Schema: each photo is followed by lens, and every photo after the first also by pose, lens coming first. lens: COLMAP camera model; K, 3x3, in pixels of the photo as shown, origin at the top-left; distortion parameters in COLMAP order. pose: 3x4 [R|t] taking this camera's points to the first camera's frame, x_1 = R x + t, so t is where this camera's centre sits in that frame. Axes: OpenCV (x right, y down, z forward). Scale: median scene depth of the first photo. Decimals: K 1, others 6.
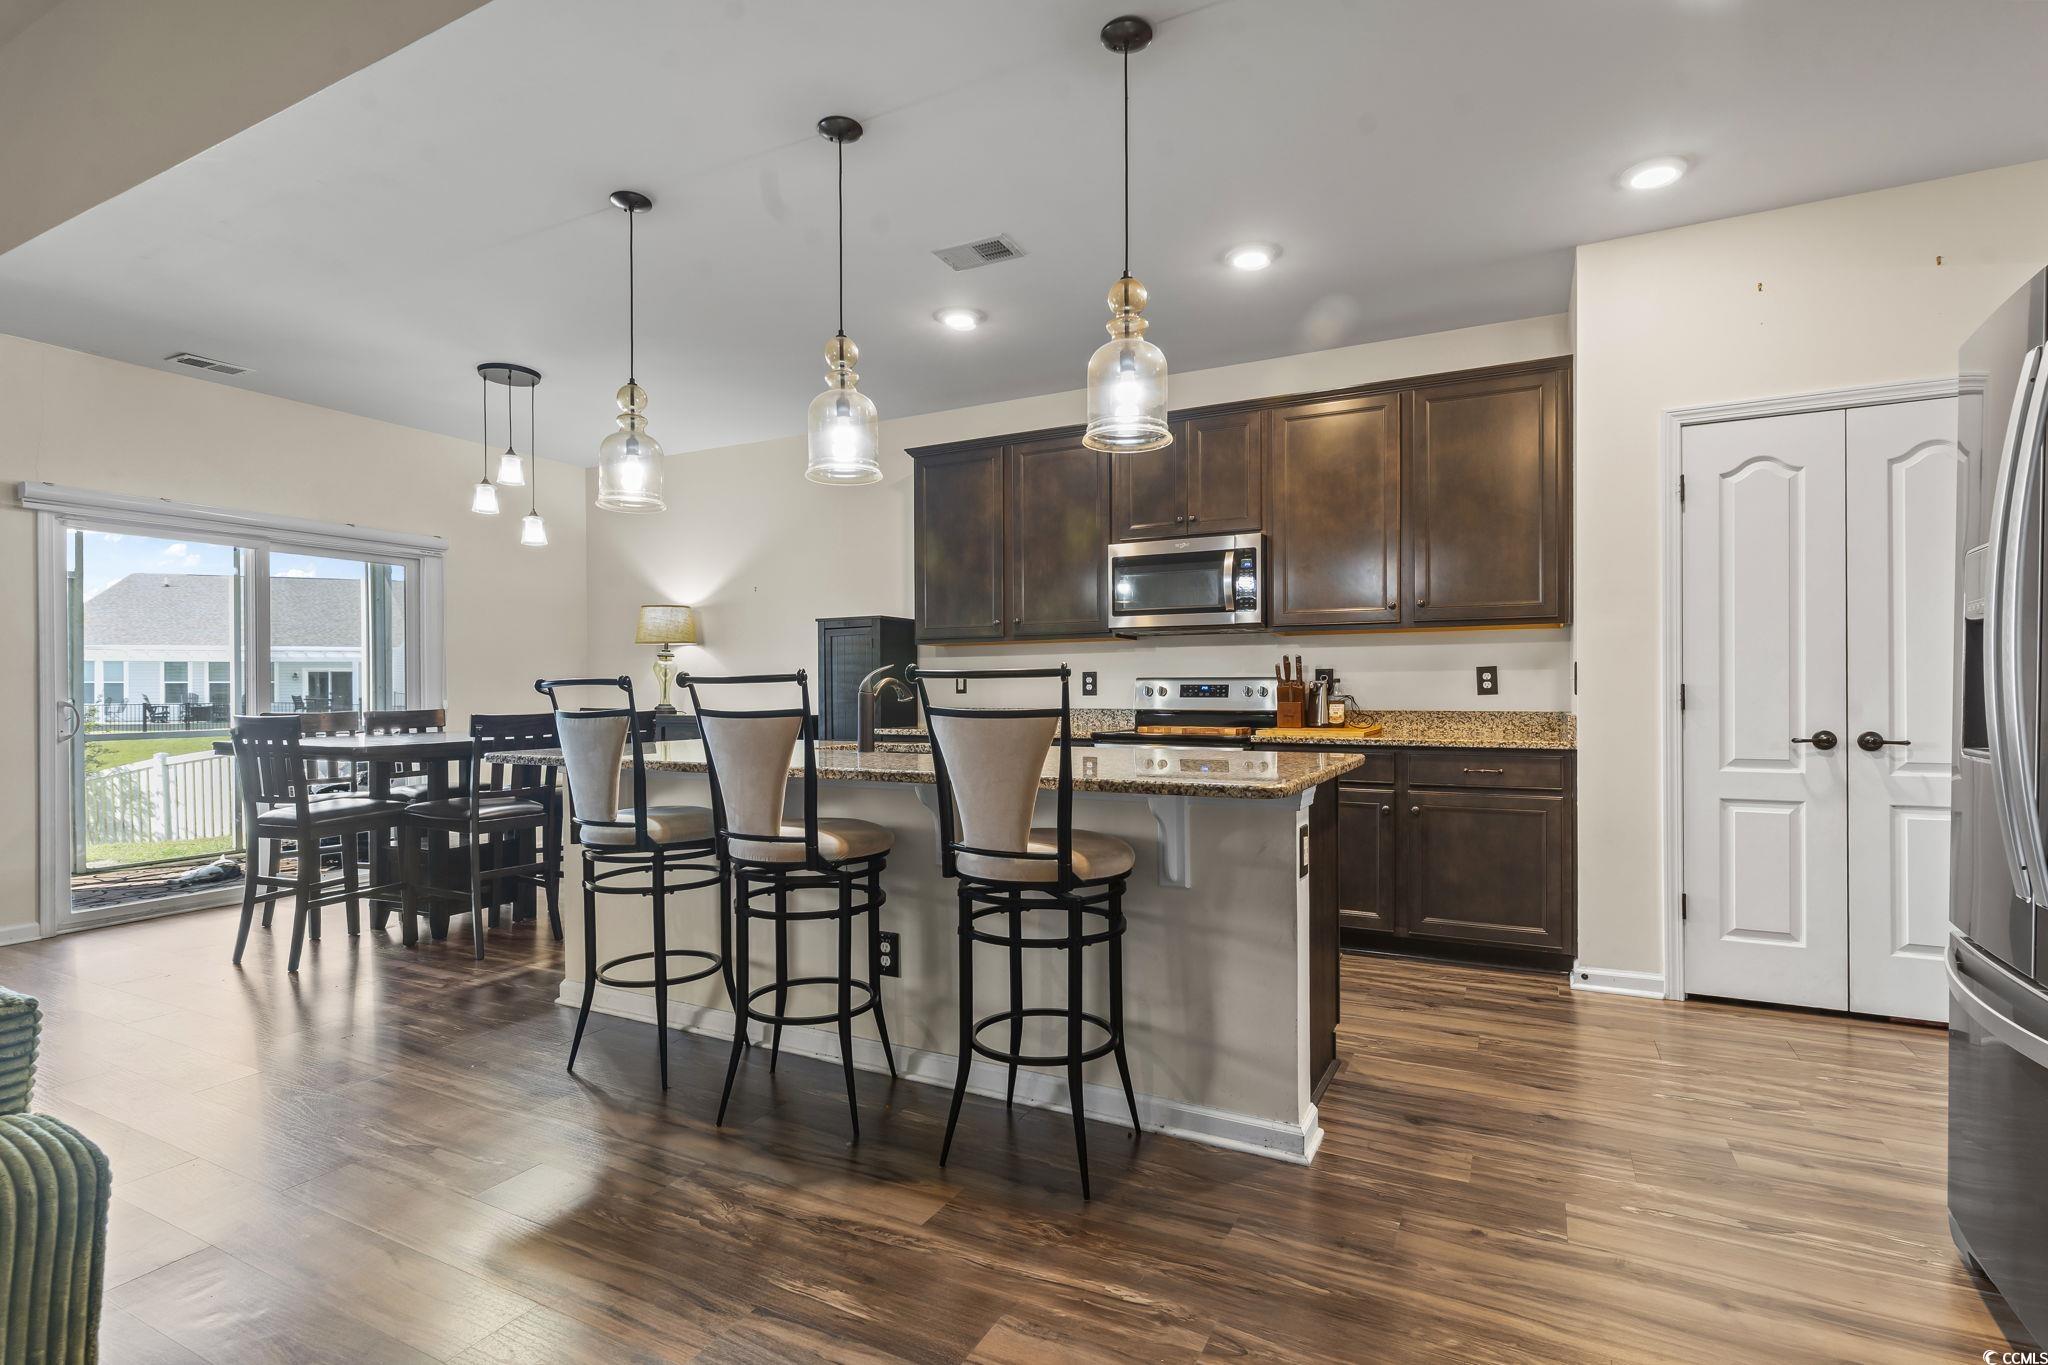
lens RADIAL K [[978.7, 0, 1021.0], [0, 978.7, 678.7], [0, 0, 1]] dist [-0.000519, 0.000744]
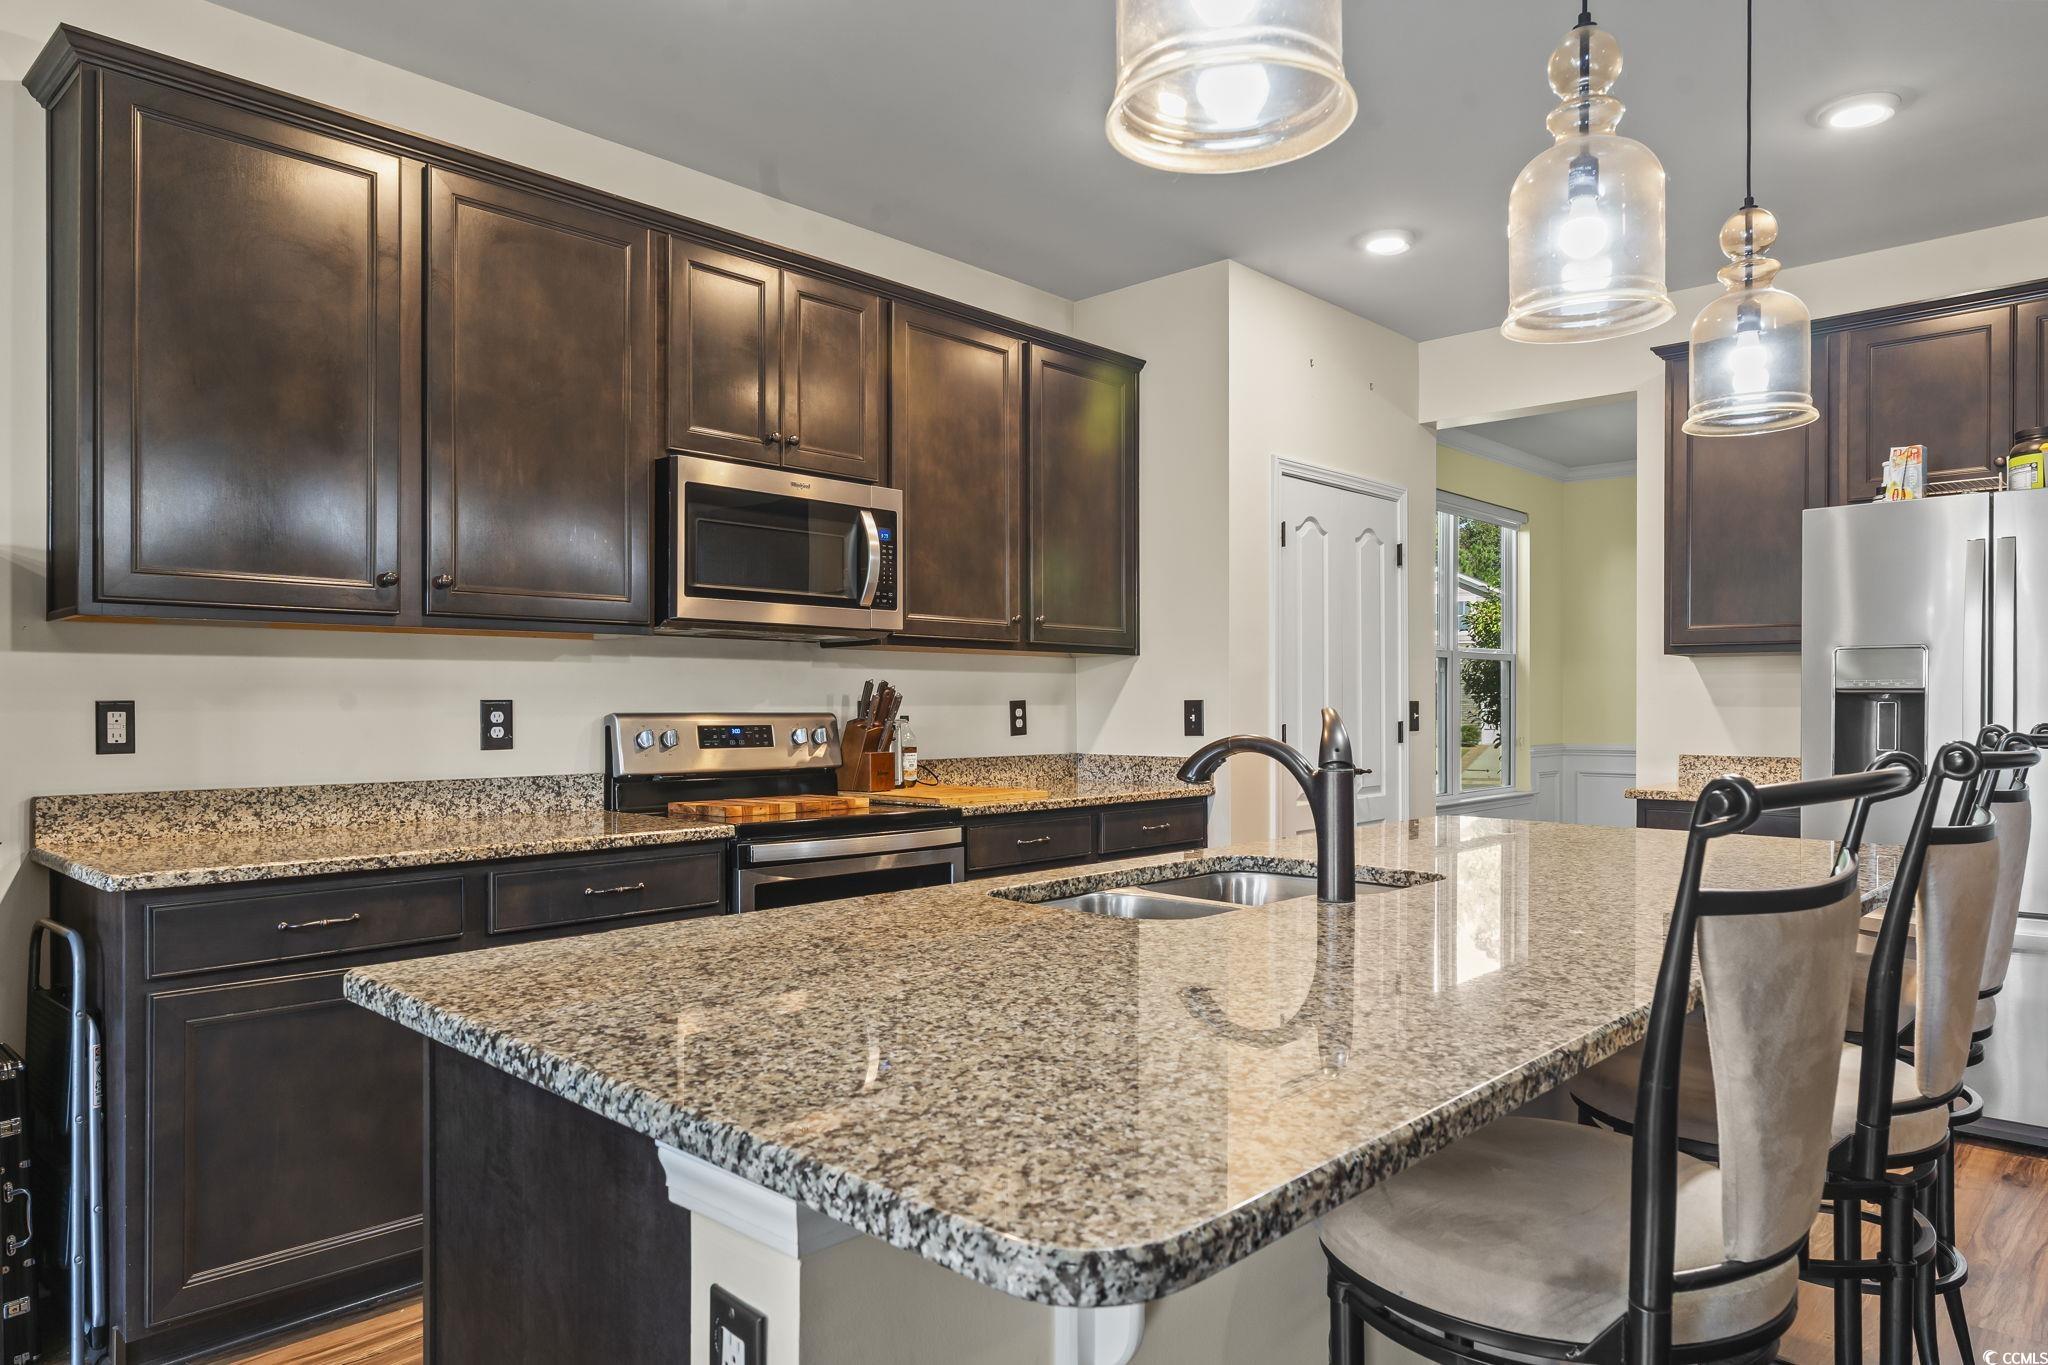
lens RADIAL K [[1288.9, 0, 1026.0], [0, 1288.9, 710.2], [0, 0, 1]] dist [-0.003583, 0.001989]
pose [[0.272965, -0.000092, 0.962024, -0.488440], [-0.010638, 0.999939, 0.003114, -0.007173], [-0.961965, -0.011084, 0.272947, 0.613505]]
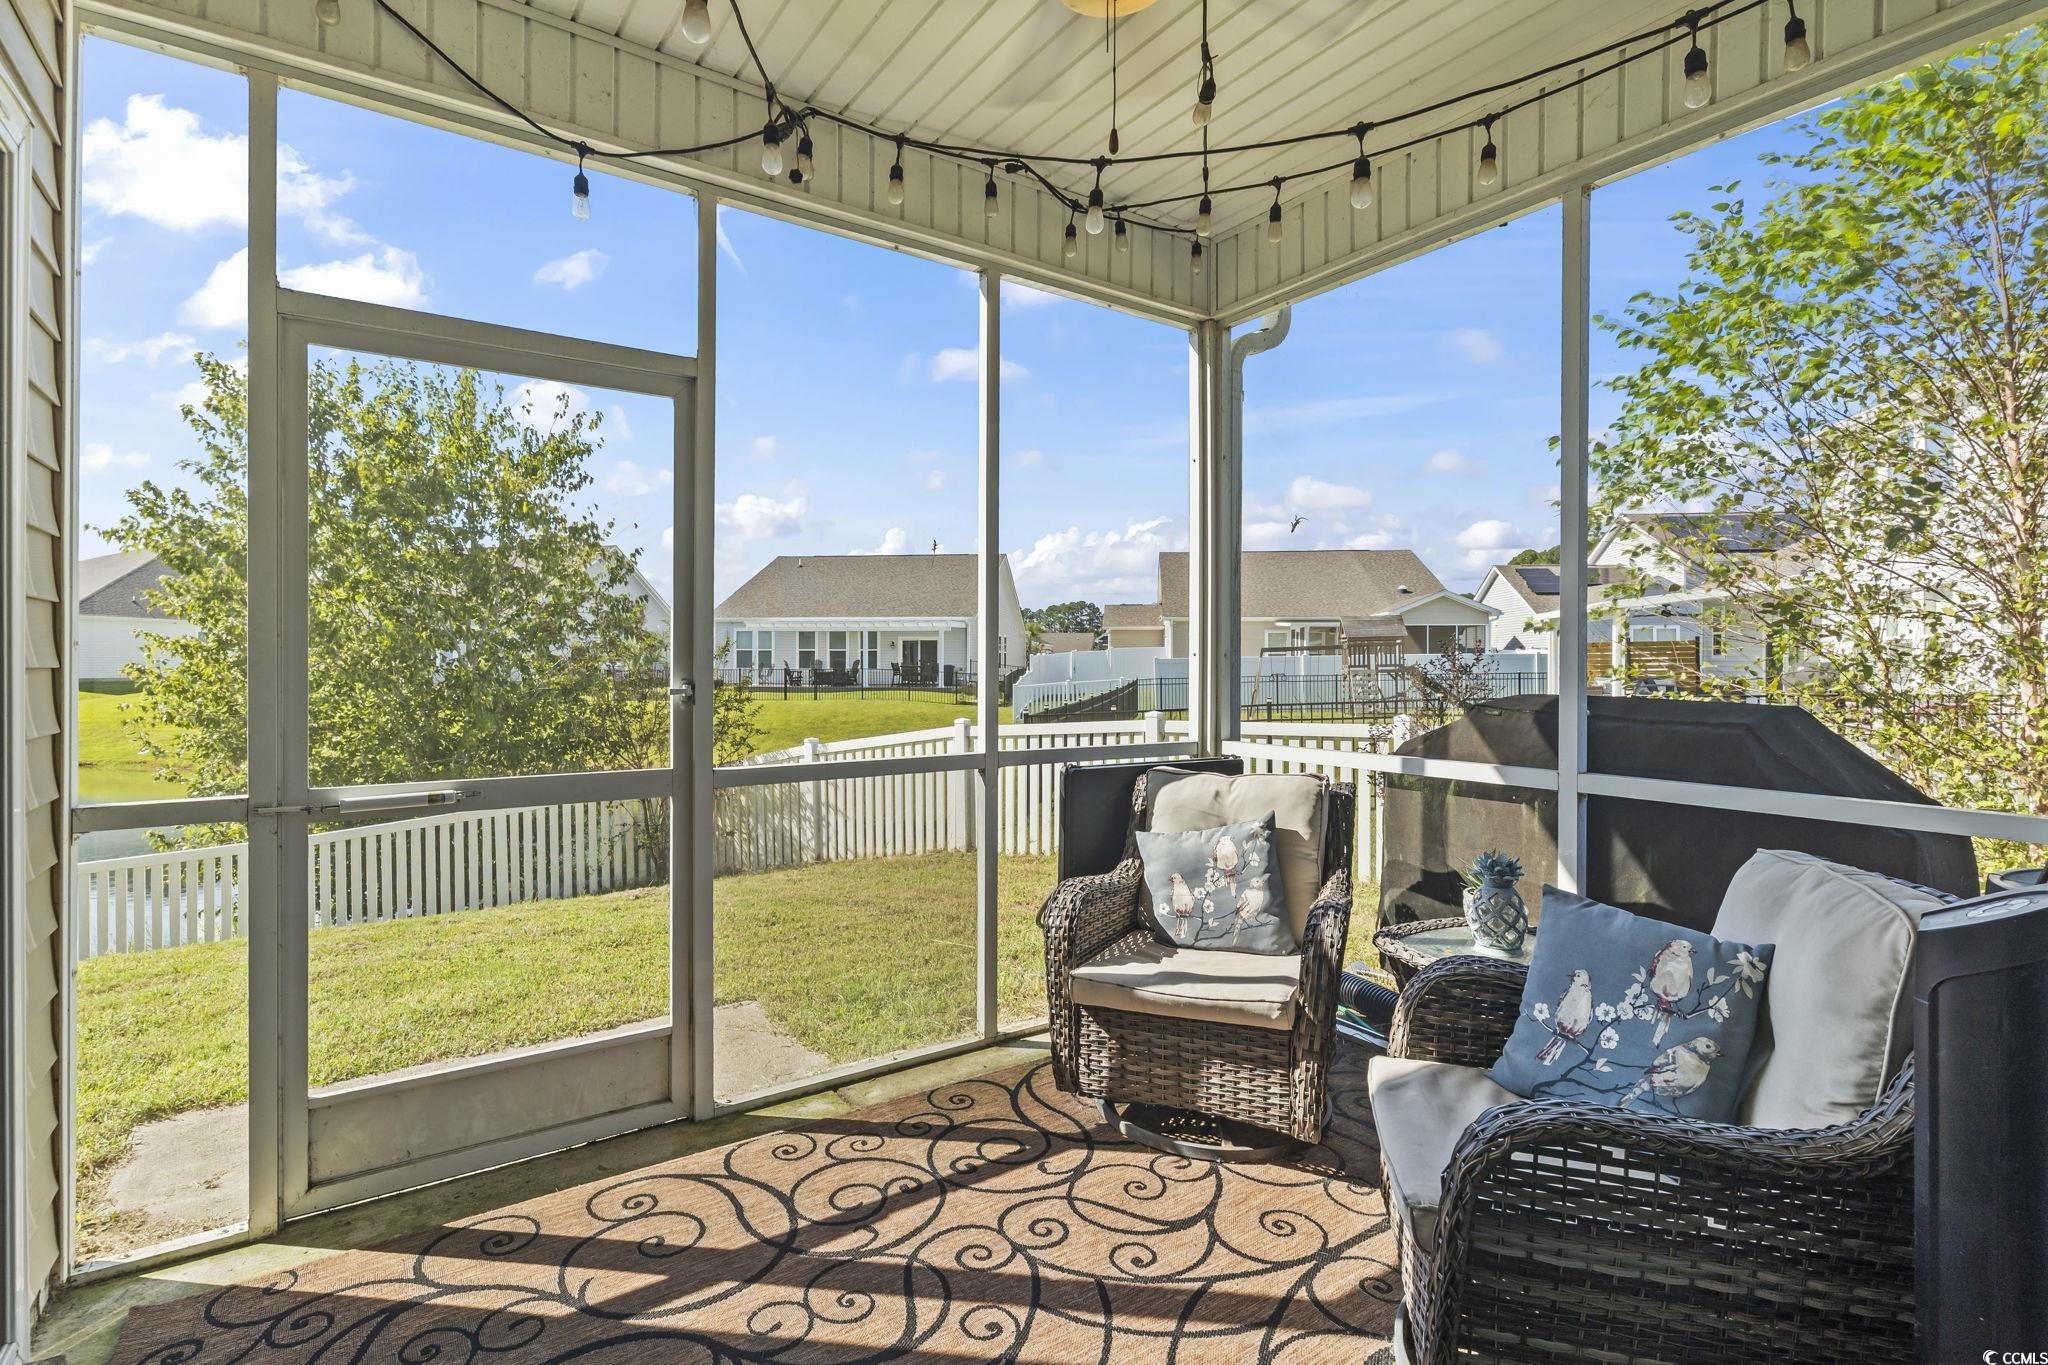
lens RADIAL K [[978.7, 0, 1018.9], [0, 978.7, 663.4], [0, 0, 1]] dist [-0.000519, 0.000744]
pose [[0.881336, 0.008578, -0.472413, -0.856218], [-0.001214, 0.999873, 0.015892, 0.009190], [0.472489, -0.013433, 0.881234, 0.908957]]
